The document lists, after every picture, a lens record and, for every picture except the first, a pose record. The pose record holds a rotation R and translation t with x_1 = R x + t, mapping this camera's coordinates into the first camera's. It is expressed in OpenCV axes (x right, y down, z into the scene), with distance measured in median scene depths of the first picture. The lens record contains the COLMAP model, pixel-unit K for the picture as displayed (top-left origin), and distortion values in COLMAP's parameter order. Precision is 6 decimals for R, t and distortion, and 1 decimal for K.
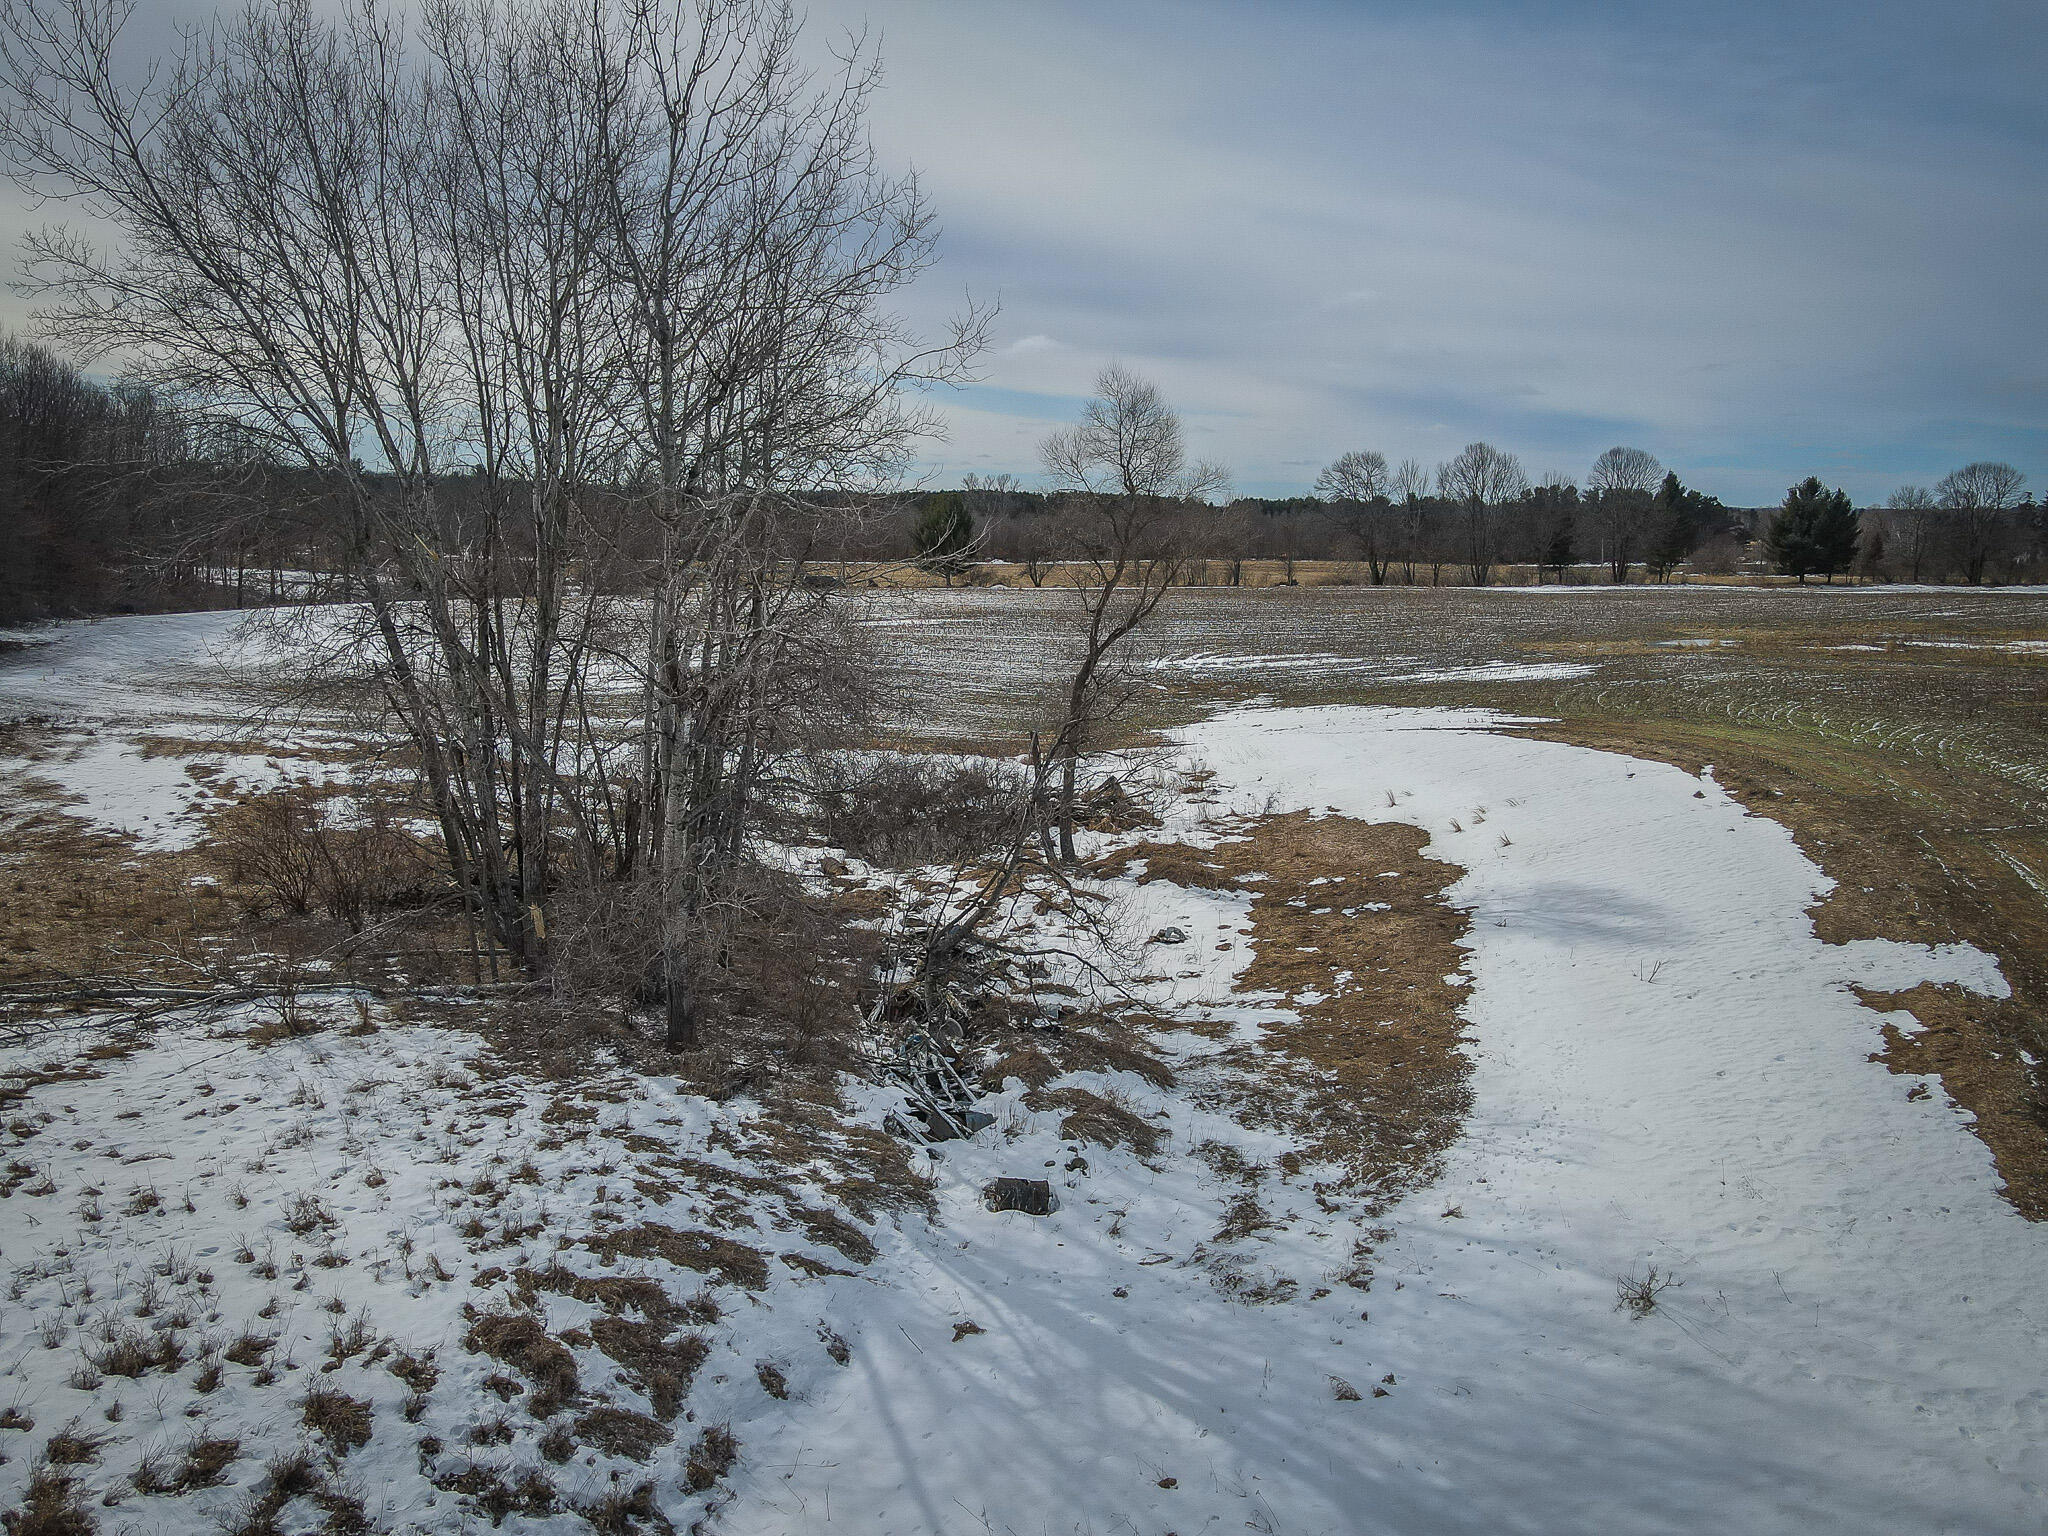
lens RADIAL K [[1432.7, 0, 1024.0], [0, 1432.7, 768.0], [0, 0, 1]] dist [-0.001722, -0.000559]
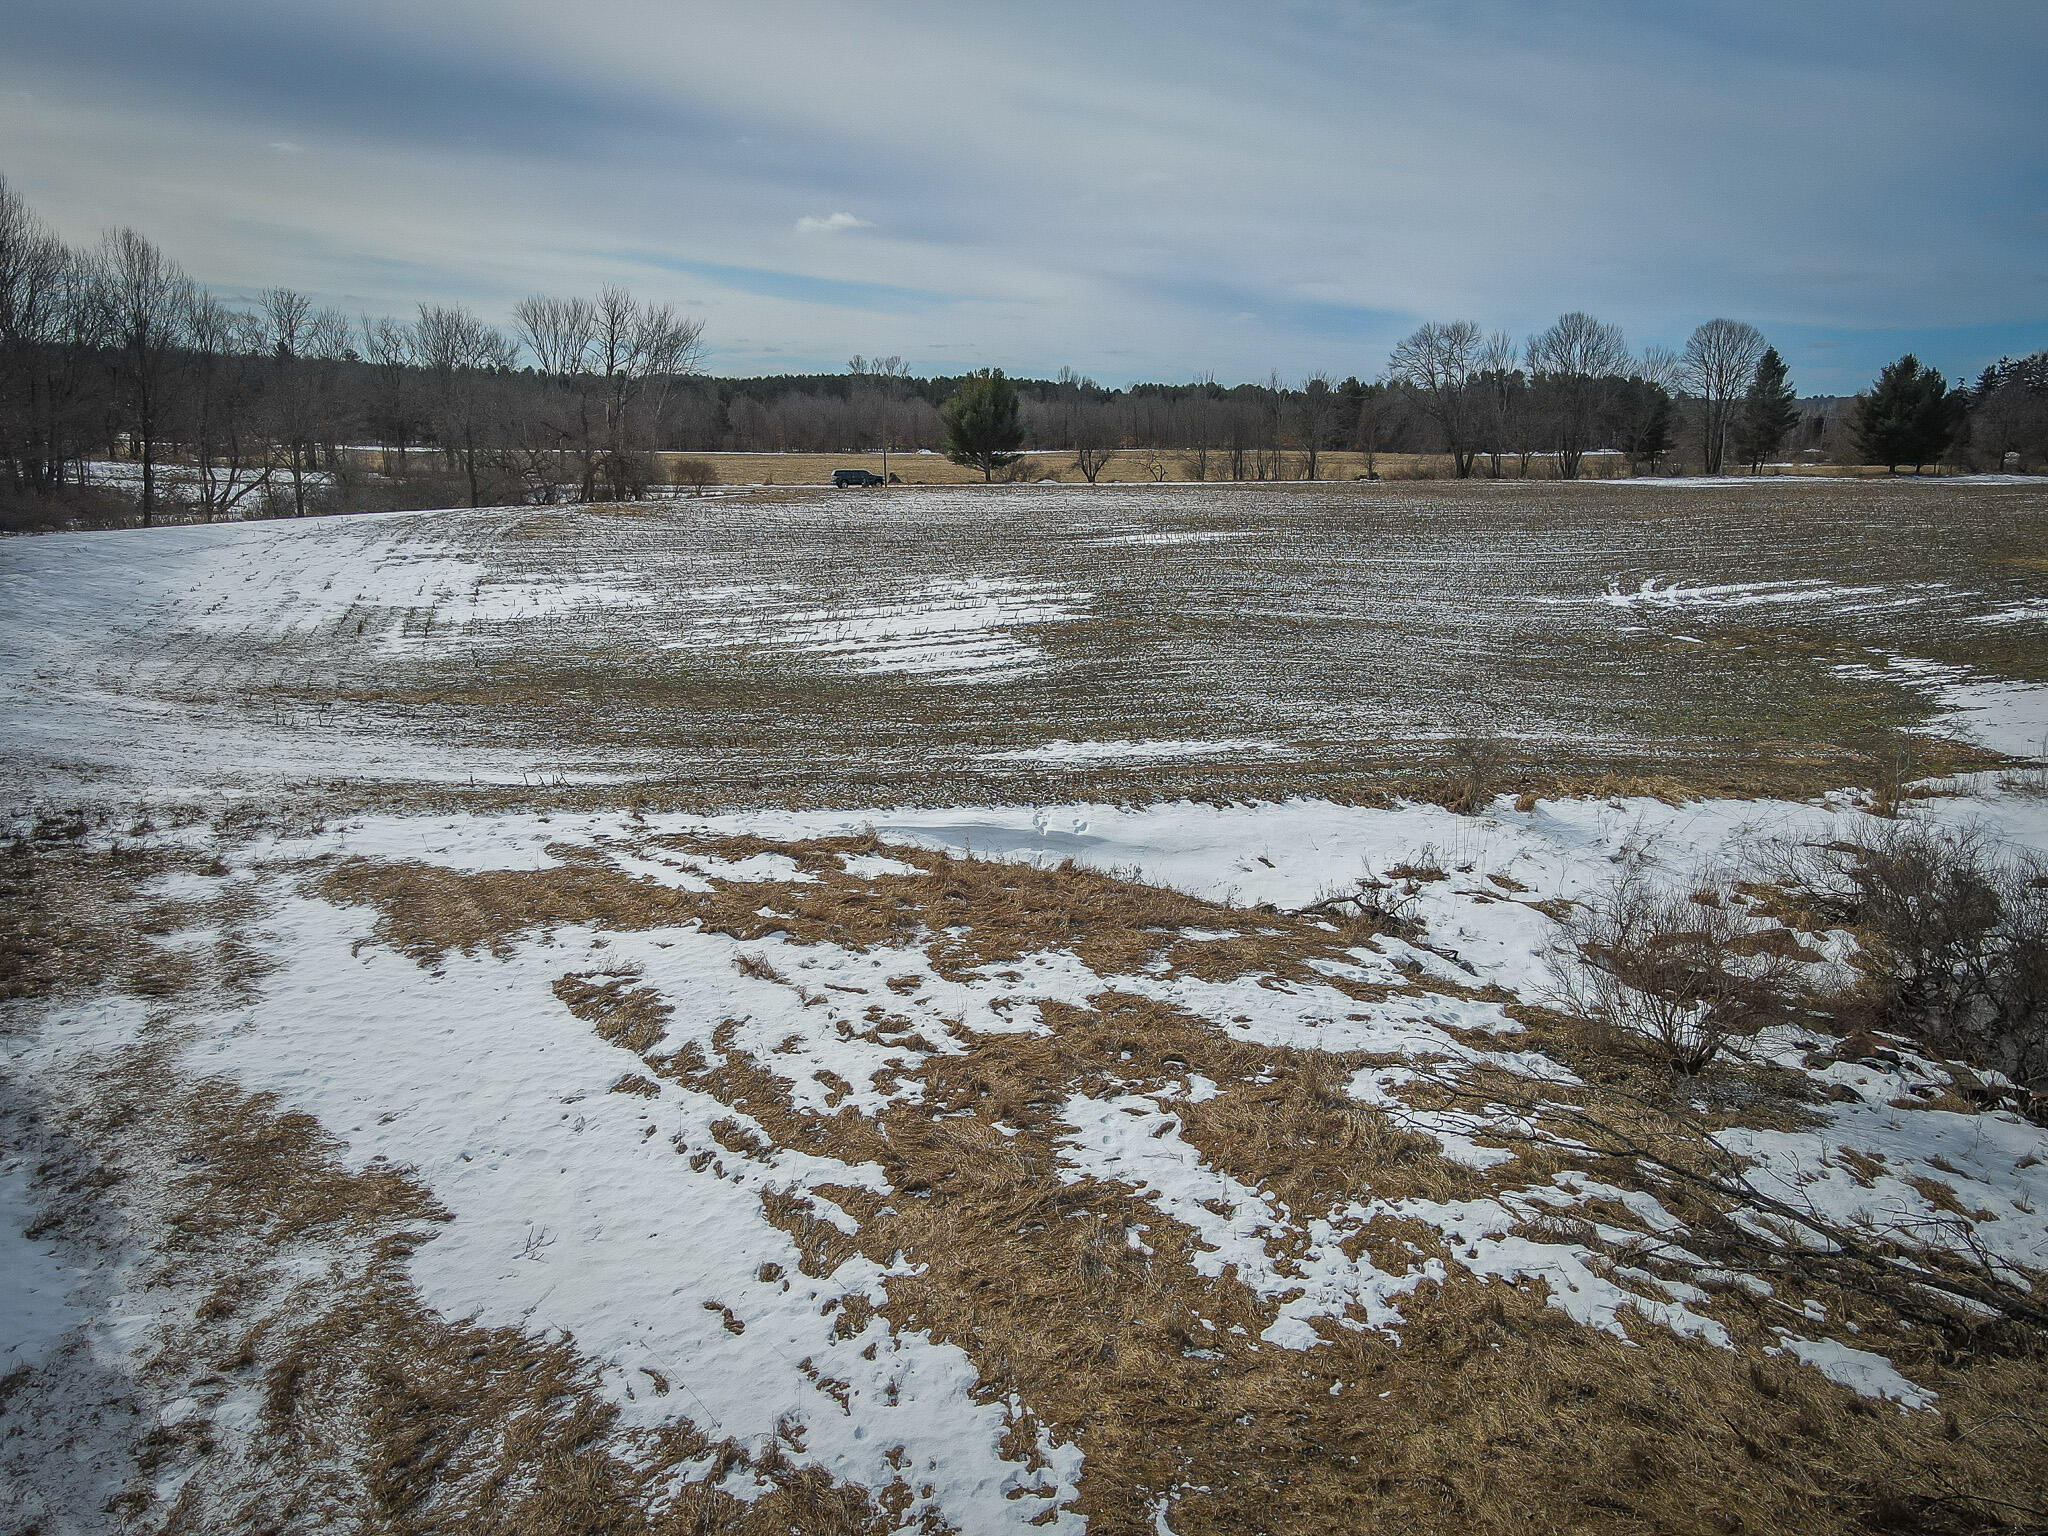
lens RADIAL K [[1433.8, 0, 1024.0], [0, 1433.8, 768.0], [0, 0, 1]] dist [0.005529, 0.002894]
pose [[0.993567, -0.026291, 0.110151, -0.120089], [0.018106, 0.997045, 0.074655, -0.021173], [-0.111788, -0.072180, 0.991107, 0.144428]]
